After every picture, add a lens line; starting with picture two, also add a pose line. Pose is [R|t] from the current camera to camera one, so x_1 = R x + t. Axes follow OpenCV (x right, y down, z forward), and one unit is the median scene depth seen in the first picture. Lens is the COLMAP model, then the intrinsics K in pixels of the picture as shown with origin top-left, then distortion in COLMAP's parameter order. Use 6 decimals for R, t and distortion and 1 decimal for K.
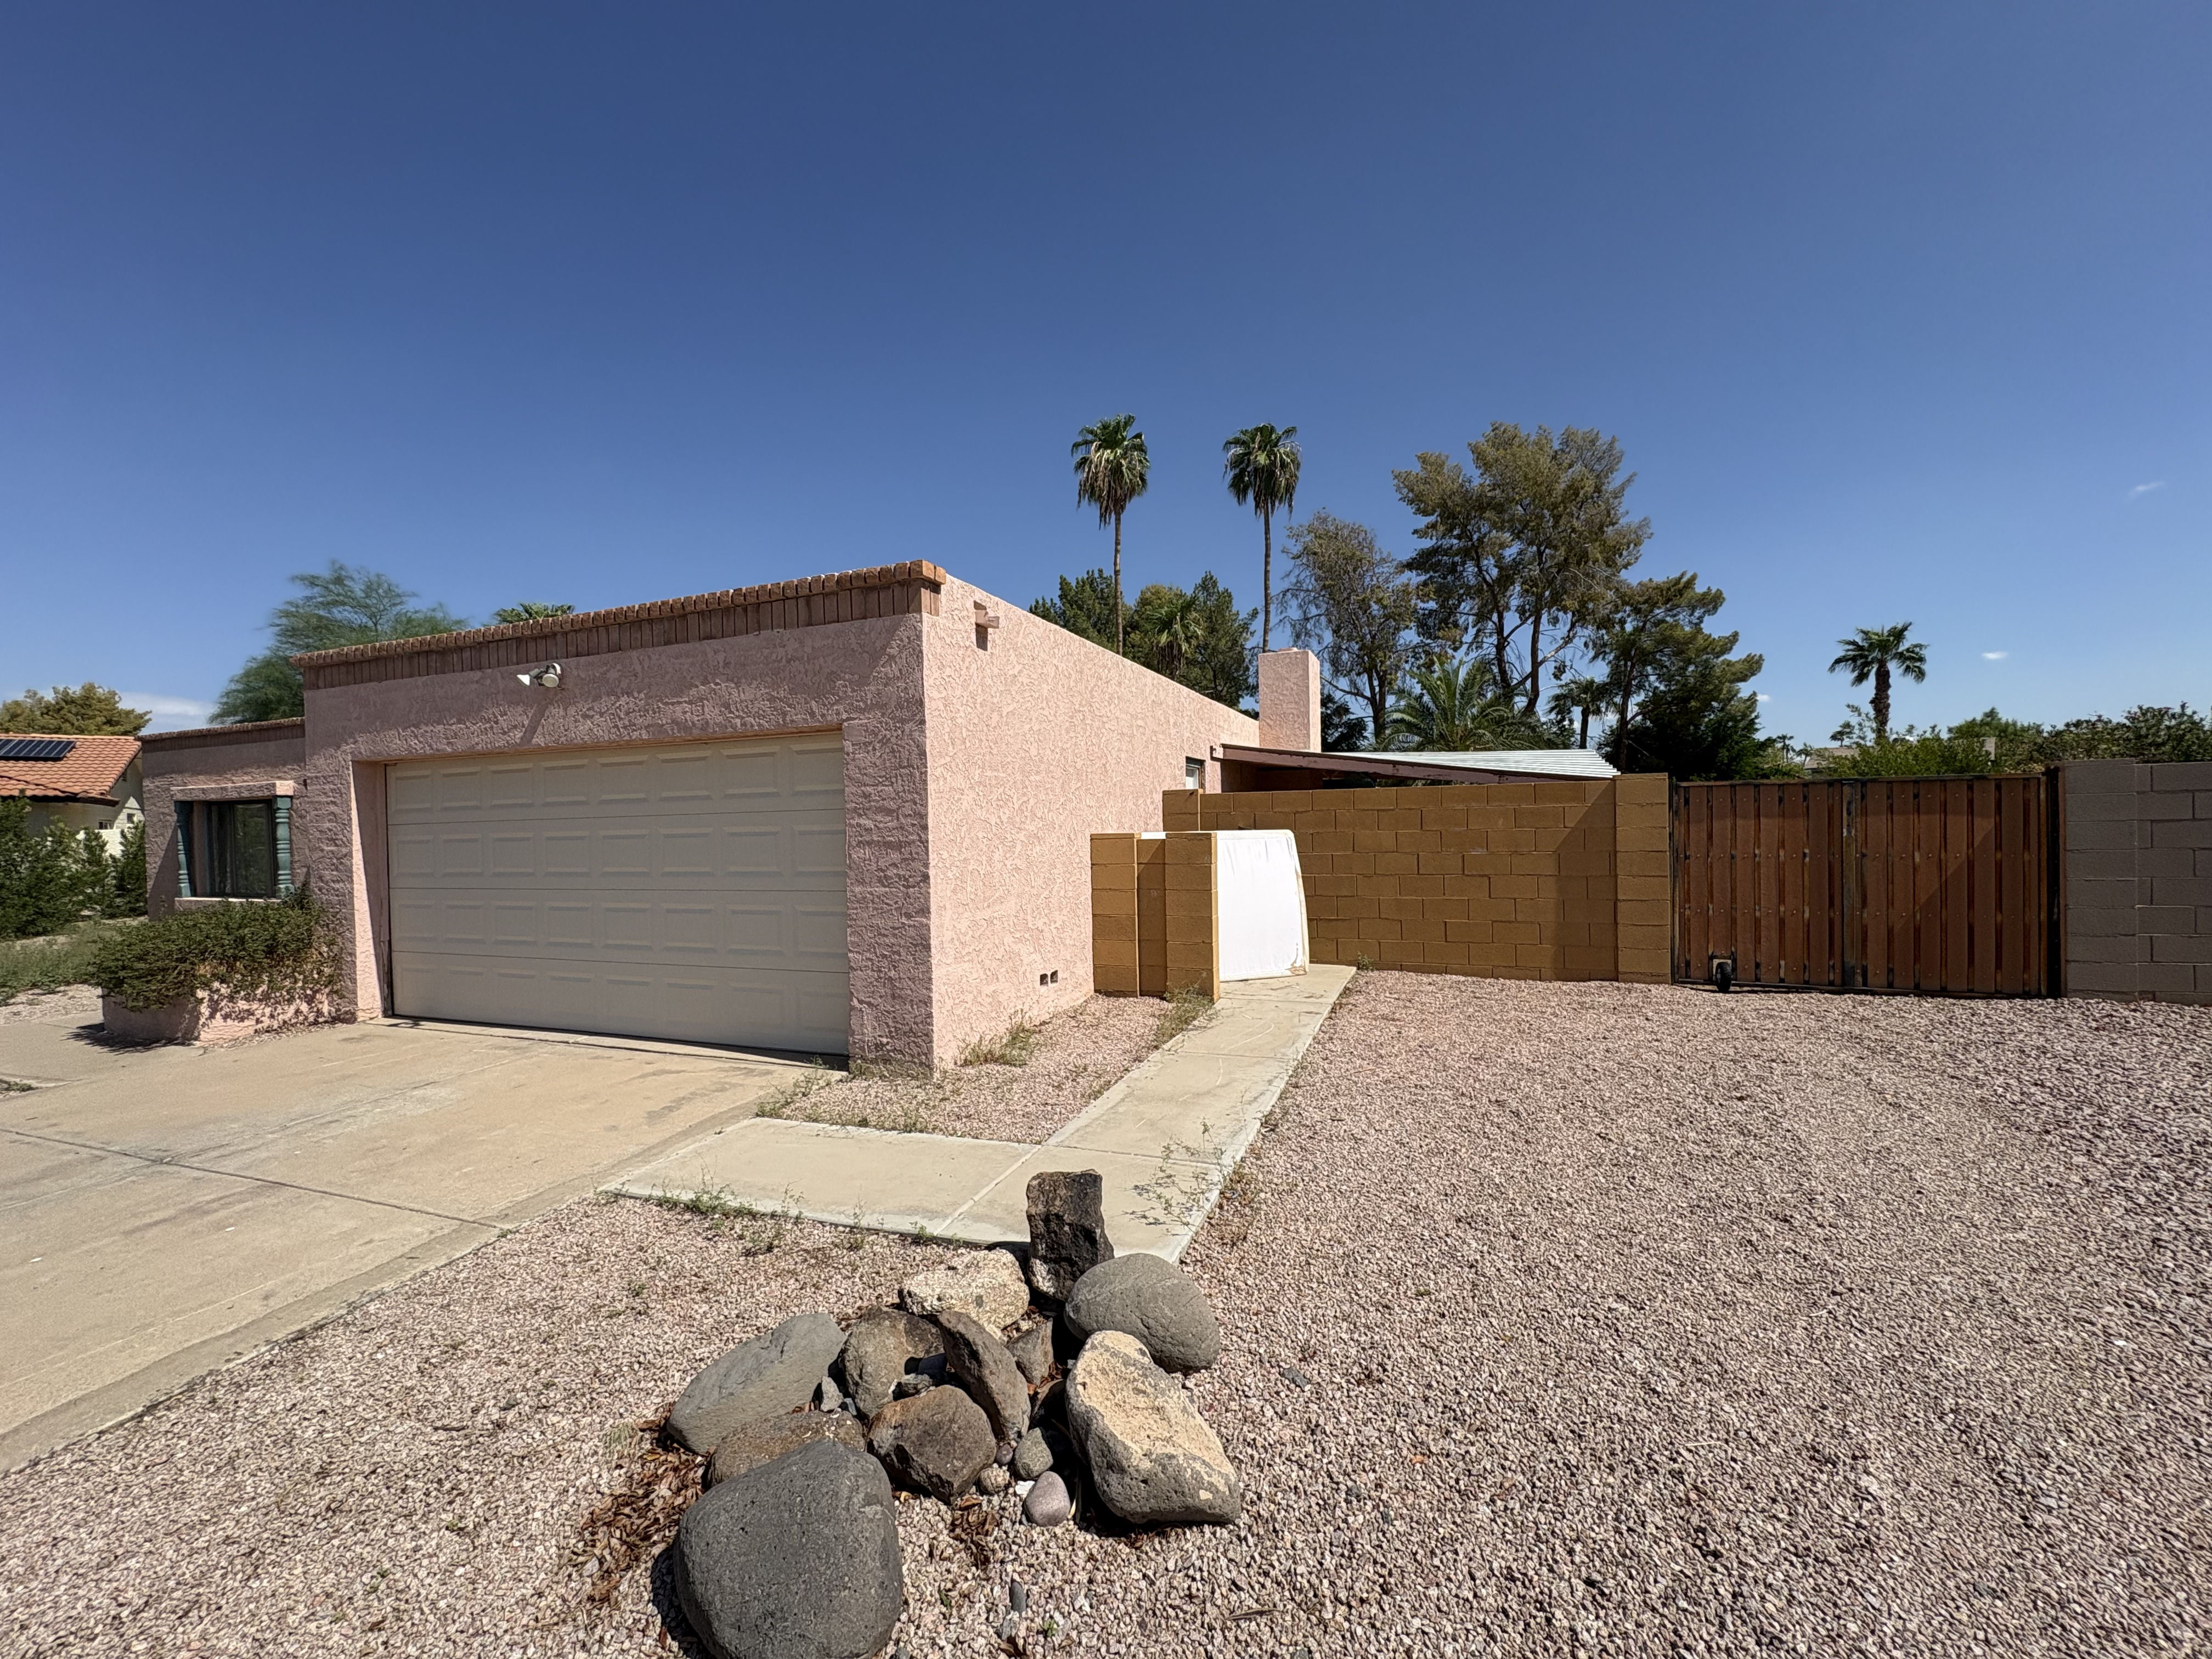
lens RADIAL K [[878.0, 0, 1094.4], [0, 878.0, 831.1], [0, 0, 1]] dist [-0.000612, 0.000860]
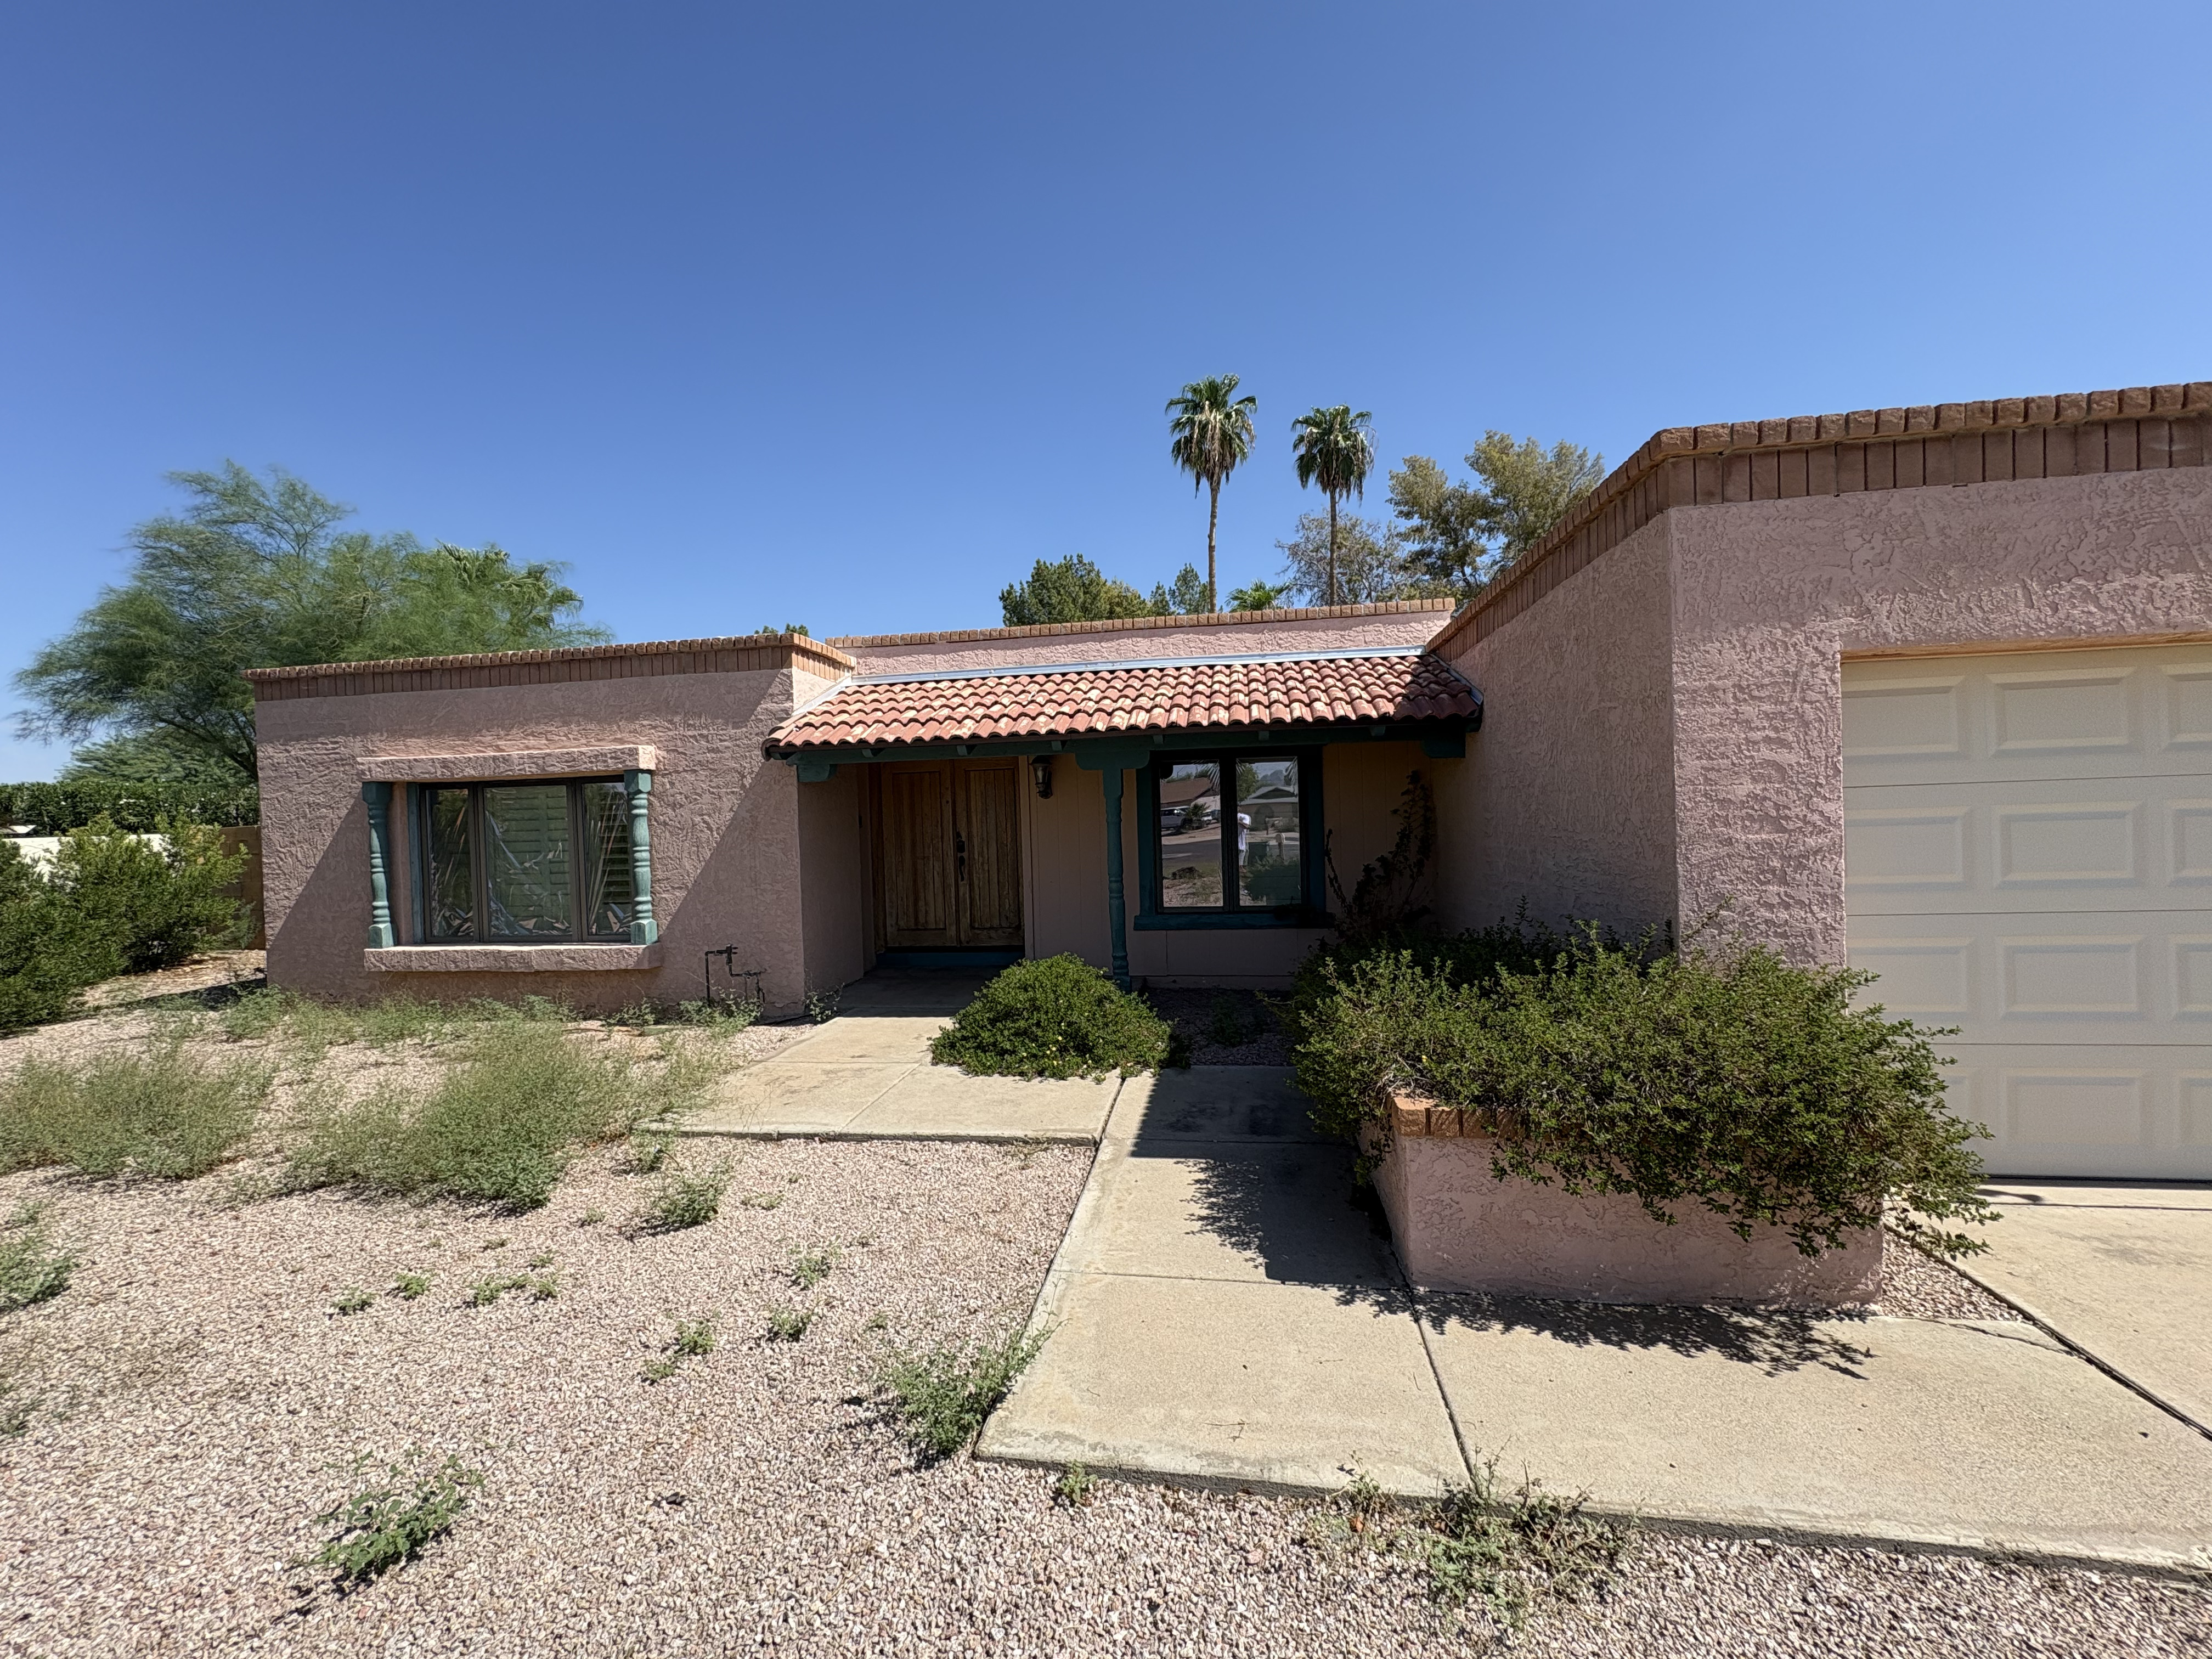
lens RADIAL K [[878.0, 0, 1094.3], [0, 878.0, 837.8], [0, 0, 1]] dist [-0.000612, 0.000860]
pose [[0.975216, -0.011820, 0.220938, -1.313294], [0.011850, 0.999929, 0.001190, 0.014919], [-0.220937, 0.001458, 0.975287, 0.607208]]
